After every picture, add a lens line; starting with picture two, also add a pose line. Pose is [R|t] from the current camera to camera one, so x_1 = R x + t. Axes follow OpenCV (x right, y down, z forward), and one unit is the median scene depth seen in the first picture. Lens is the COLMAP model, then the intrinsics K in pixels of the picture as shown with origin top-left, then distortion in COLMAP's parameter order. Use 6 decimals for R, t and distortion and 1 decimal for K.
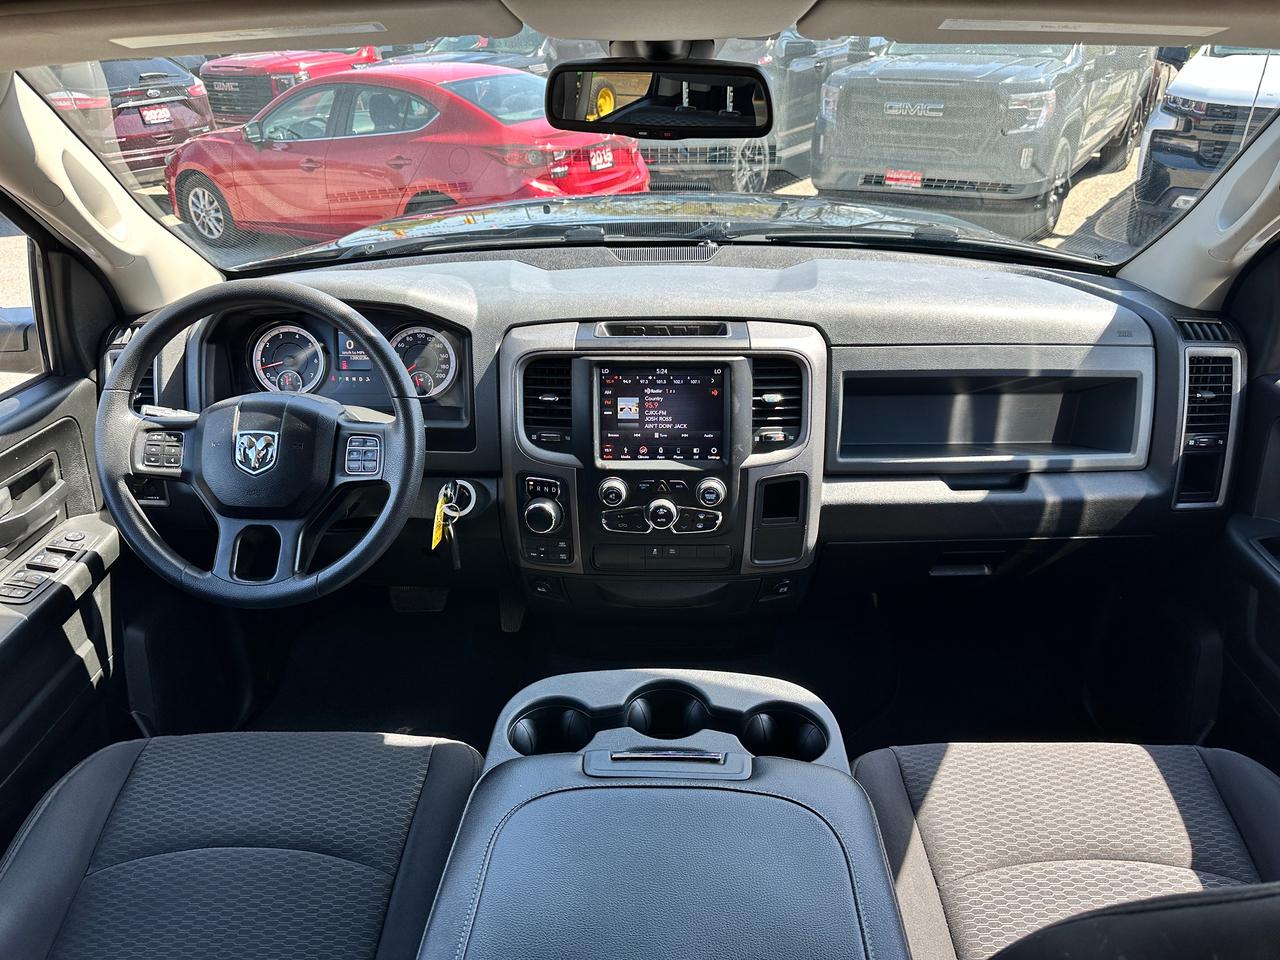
lens RADIAL K [[899.6, 0, 642.2], [0, 899.6, 466.3], [0, 0, 1]] dist [0.050799, -0.067768]
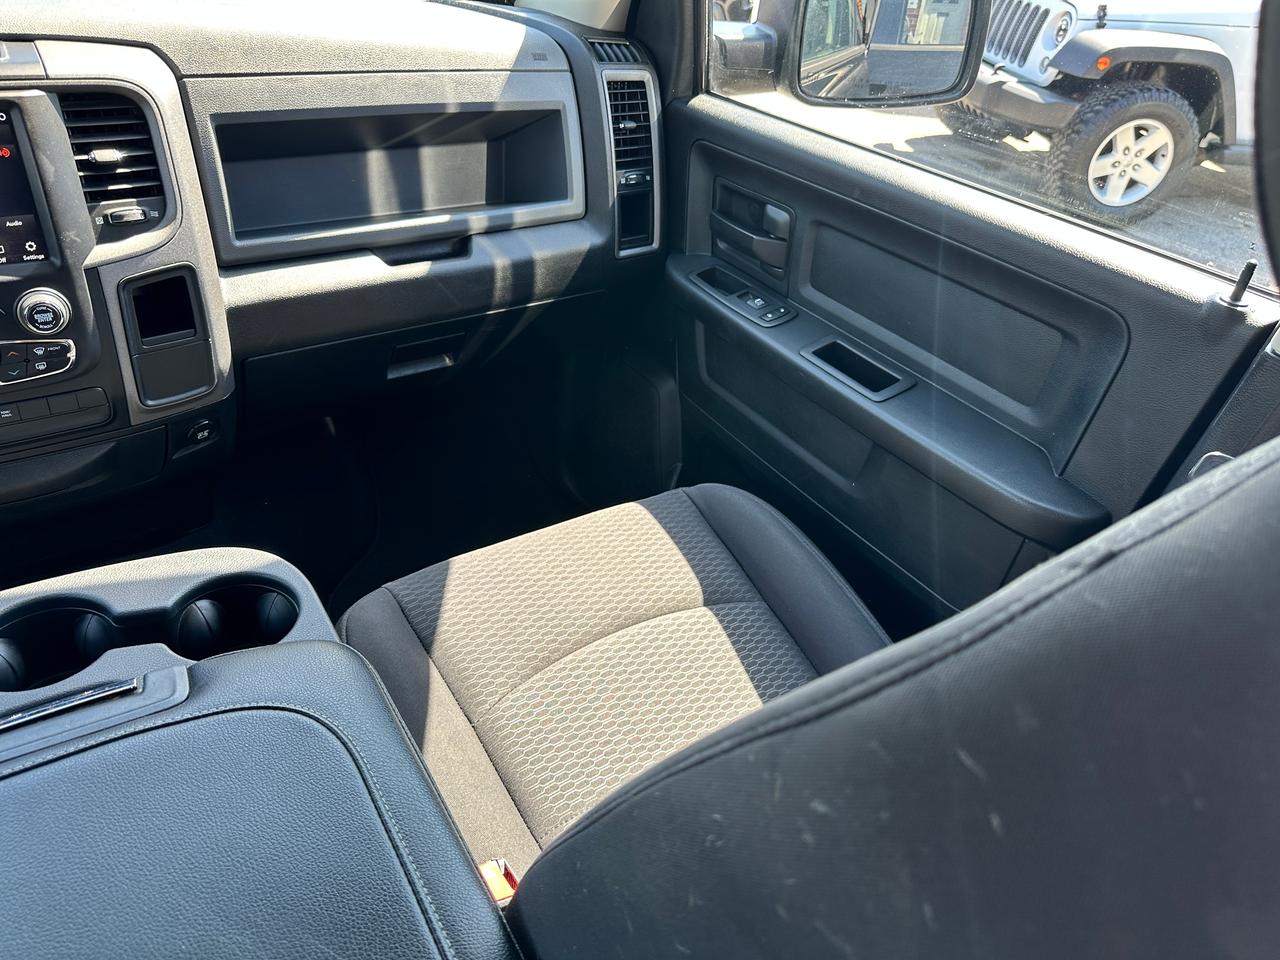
lens RADIAL K [[899.6, 0, 622.1], [0, 899.6, 471.8], [0, 0, 1]] dist [0.050799, -0.067768]
pose [[0.823899, -0.248292, 0.509452, 0.057390], [0.153957, 0.963174, 0.220439, 0.060153], [-0.545424, -0.103186, 0.831784, 0.201571]]
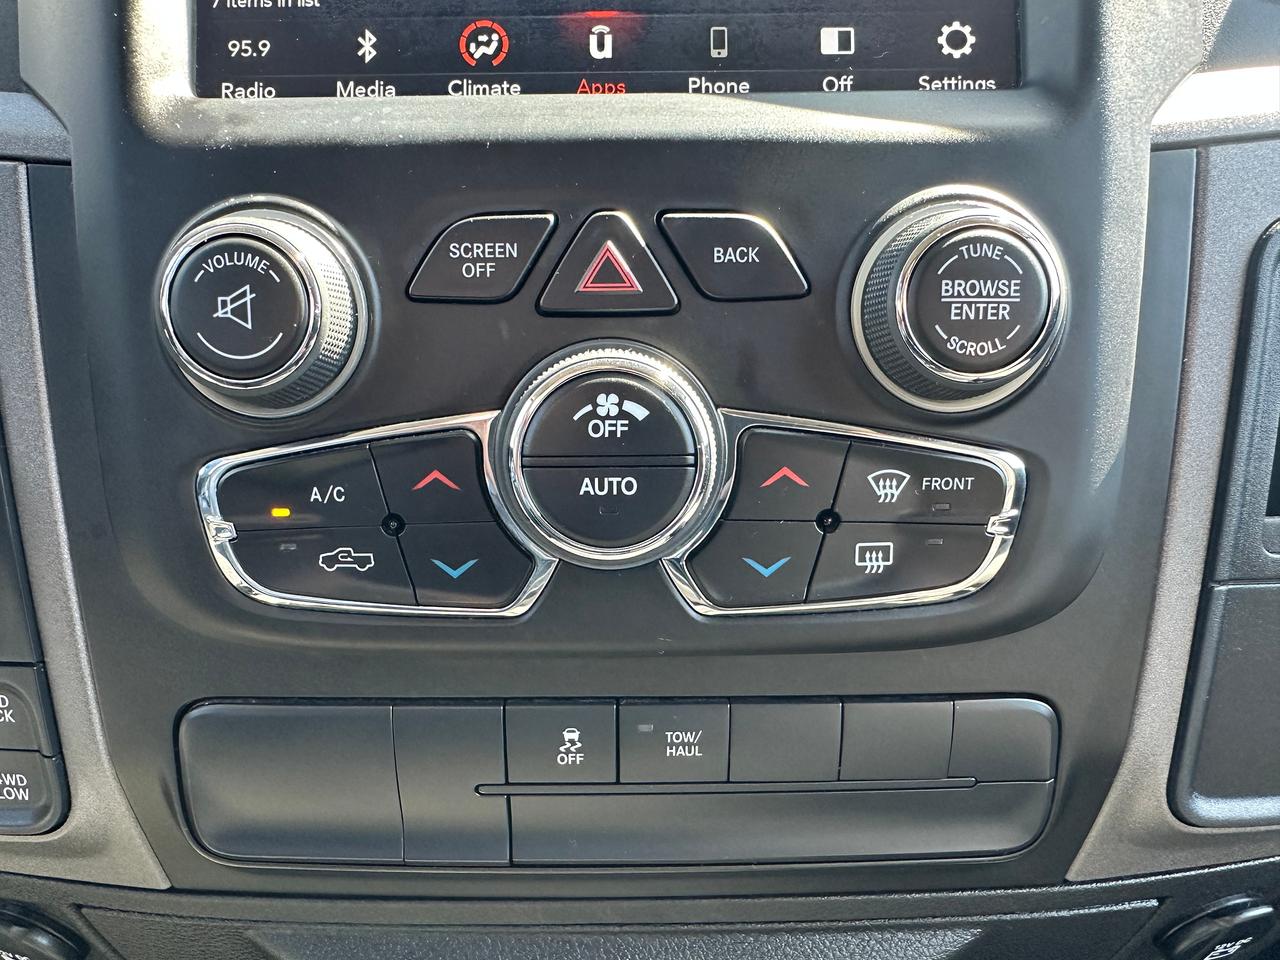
lens RADIAL K [[899.6, 0, 619.4], [0, 899.6, 481.4], [0, 0, 1]] dist [0.050799, -0.067768]
pose [[0.999832, -0.007337, 0.016795, 0.020609], [0.010790, 0.976366, -0.215853, 0.086357], [-0.014815, 0.215998, 0.976282, 0.861125]]
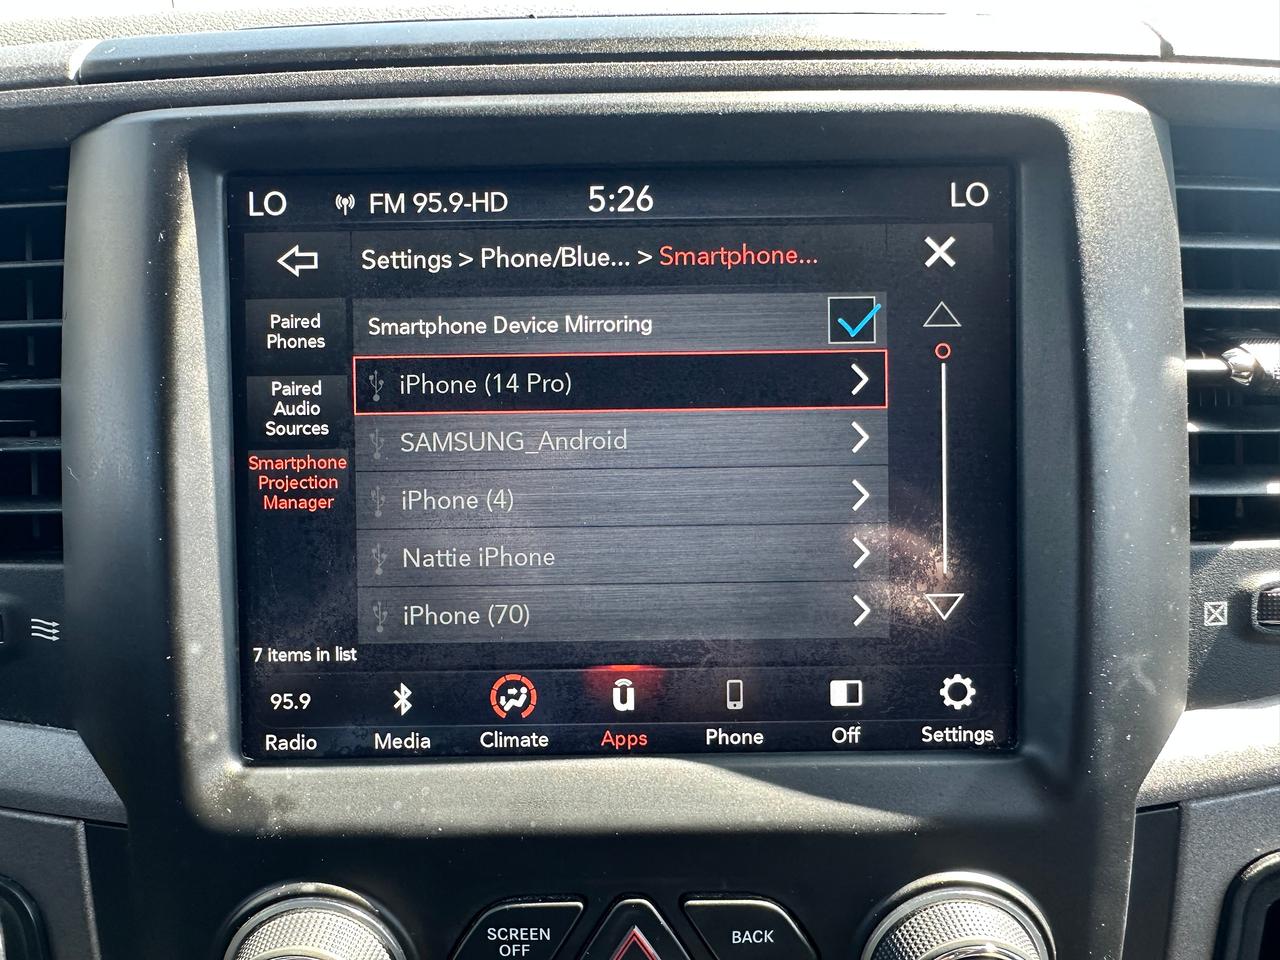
lens RADIAL K [[899.6, 0, 611.1], [0, 899.6, 545.9], [0, 0, 1]] dist [0.050799, -0.067768]
pose [[0.999536, -0.014563, 0.026735, 0.014495], [0.018201, 0.989797, -0.141317, -0.021383], [-0.024405, 0.141738, 0.989603, 0.831191]]
